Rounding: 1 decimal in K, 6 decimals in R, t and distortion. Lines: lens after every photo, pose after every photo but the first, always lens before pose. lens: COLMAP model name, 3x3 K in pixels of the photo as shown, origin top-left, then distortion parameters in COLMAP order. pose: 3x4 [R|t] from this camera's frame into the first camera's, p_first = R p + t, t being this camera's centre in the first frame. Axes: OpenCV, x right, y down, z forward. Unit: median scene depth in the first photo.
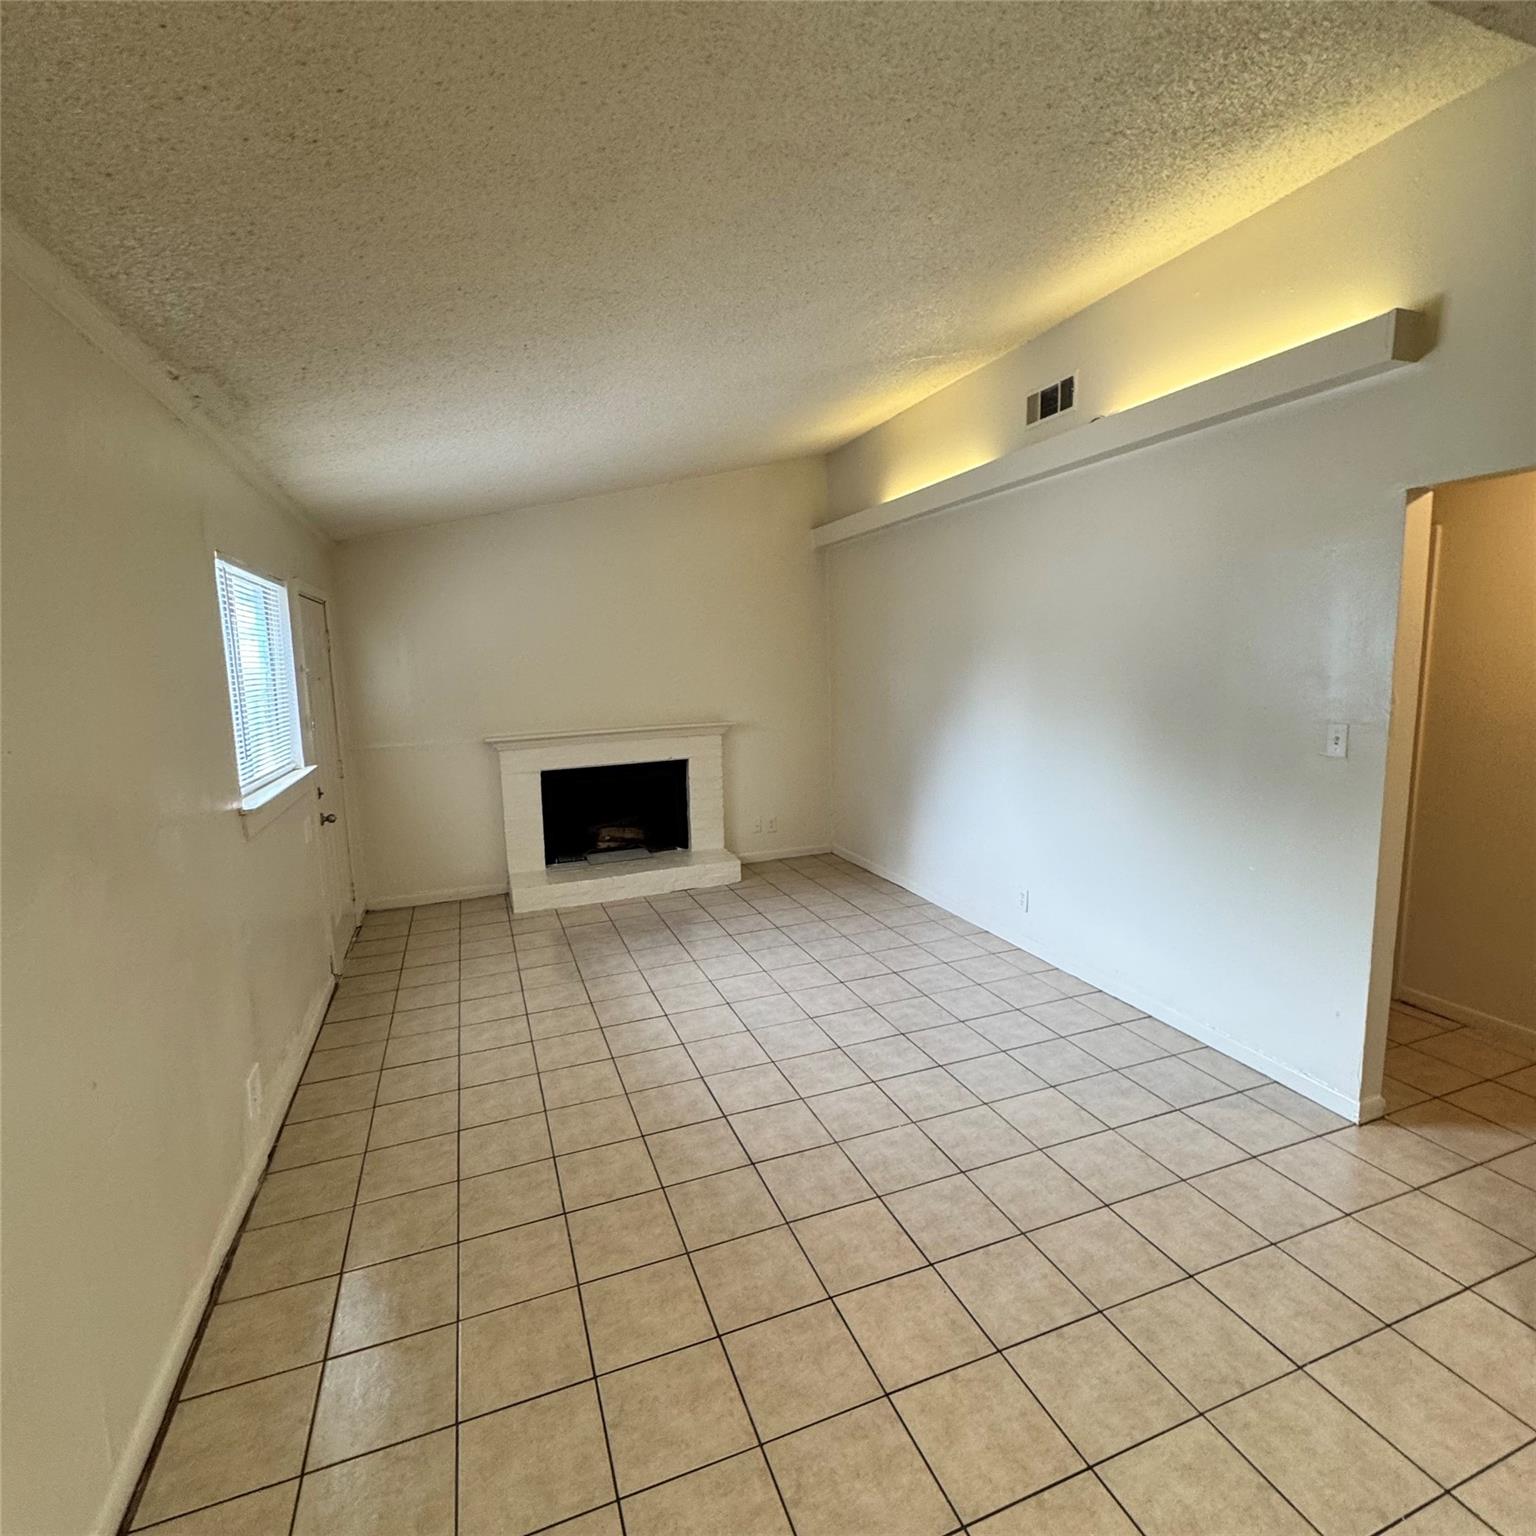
lens RADIAL K [[810.4, 0, 766.6], [0, 810.4, 763.2], [0, 0, 1]] dist [-0.000588, -0.000463]
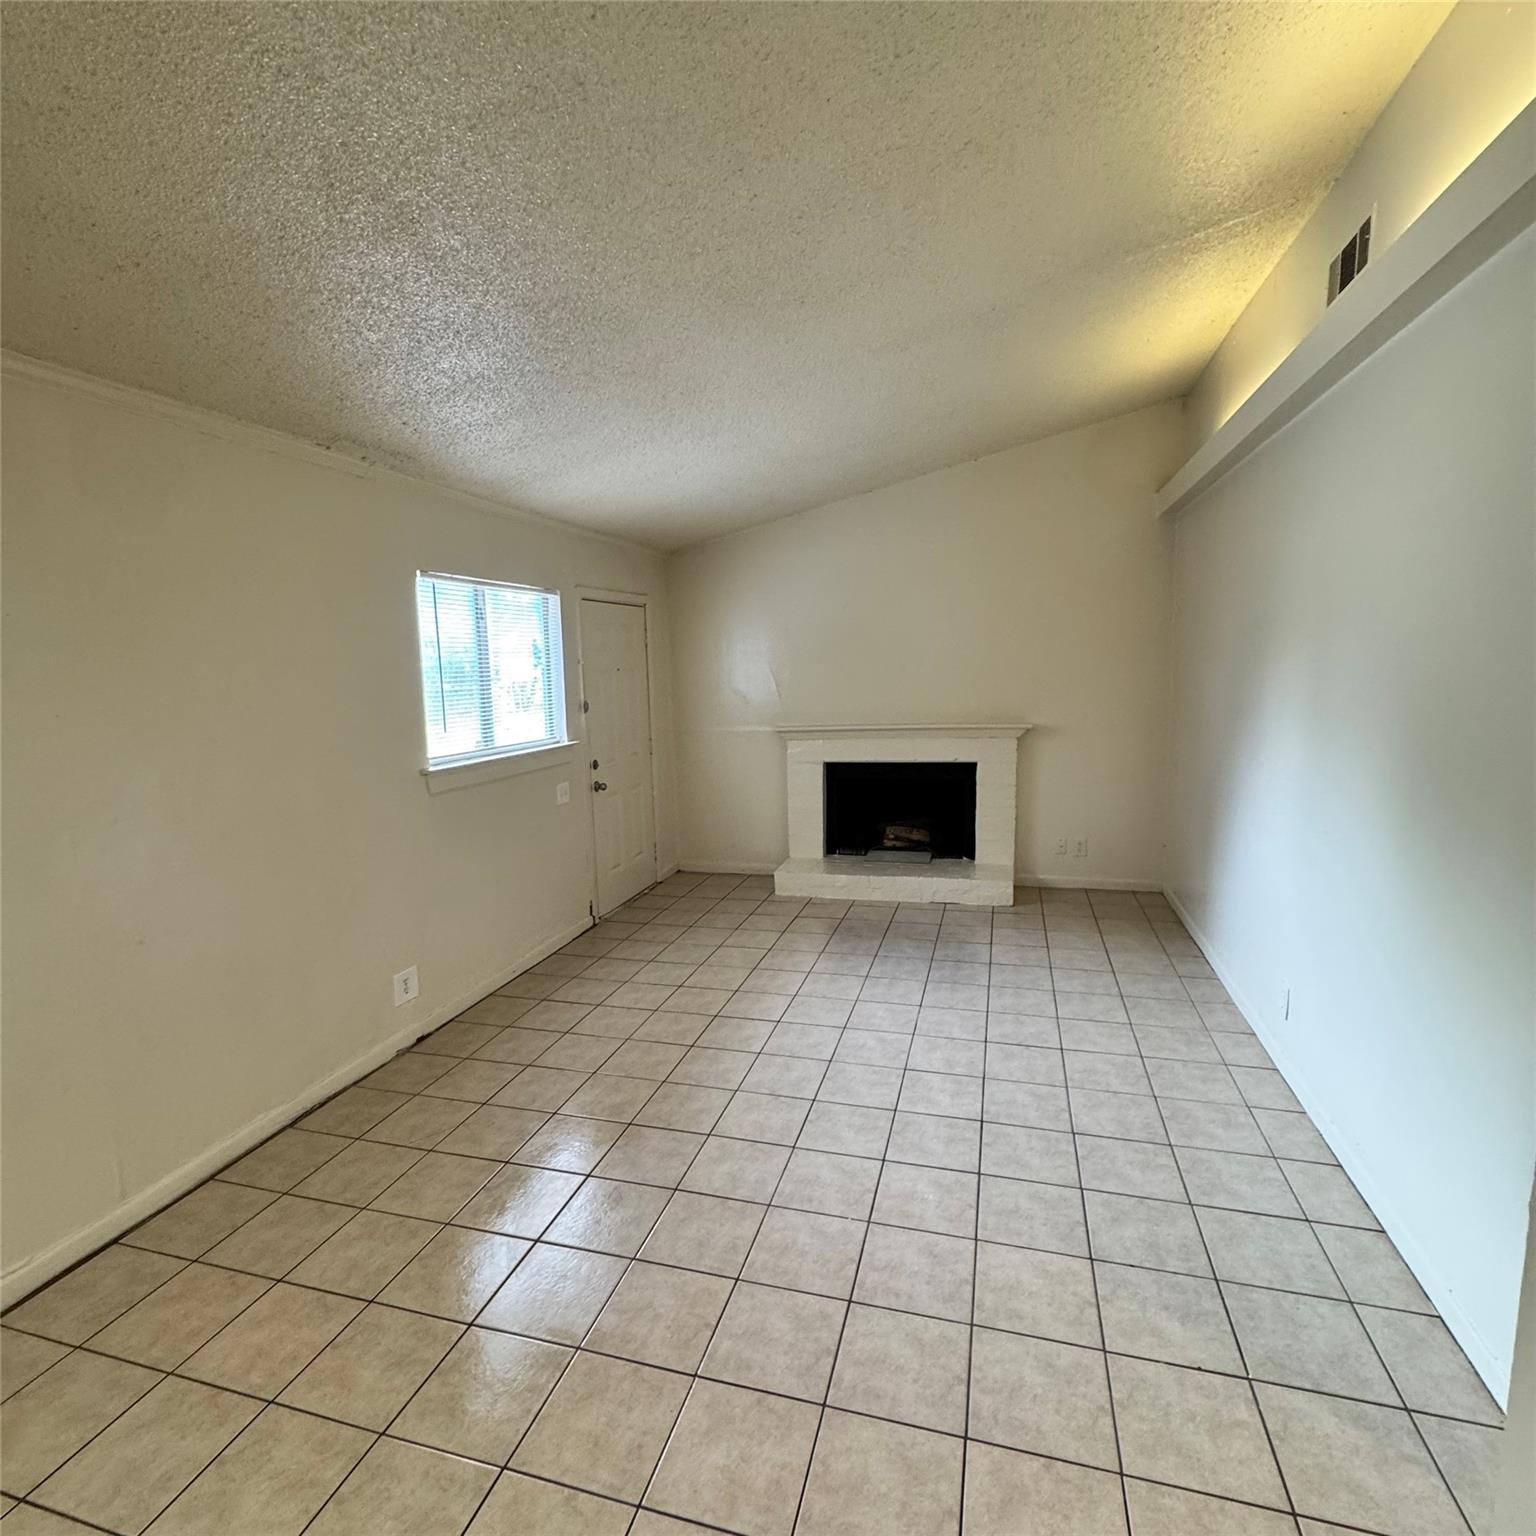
lens RADIAL K [[810.4, 0, 770.9], [0, 810.4, 759.7], [0, 0, 1]] dist [-0.000588, -0.000463]
pose [[0.802278, 0.077079, -0.591953, 0.305866], [-0.074249, 0.996813, 0.029166, -0.020722], [0.592315, 0.020553, 0.805444, 0.152846]]
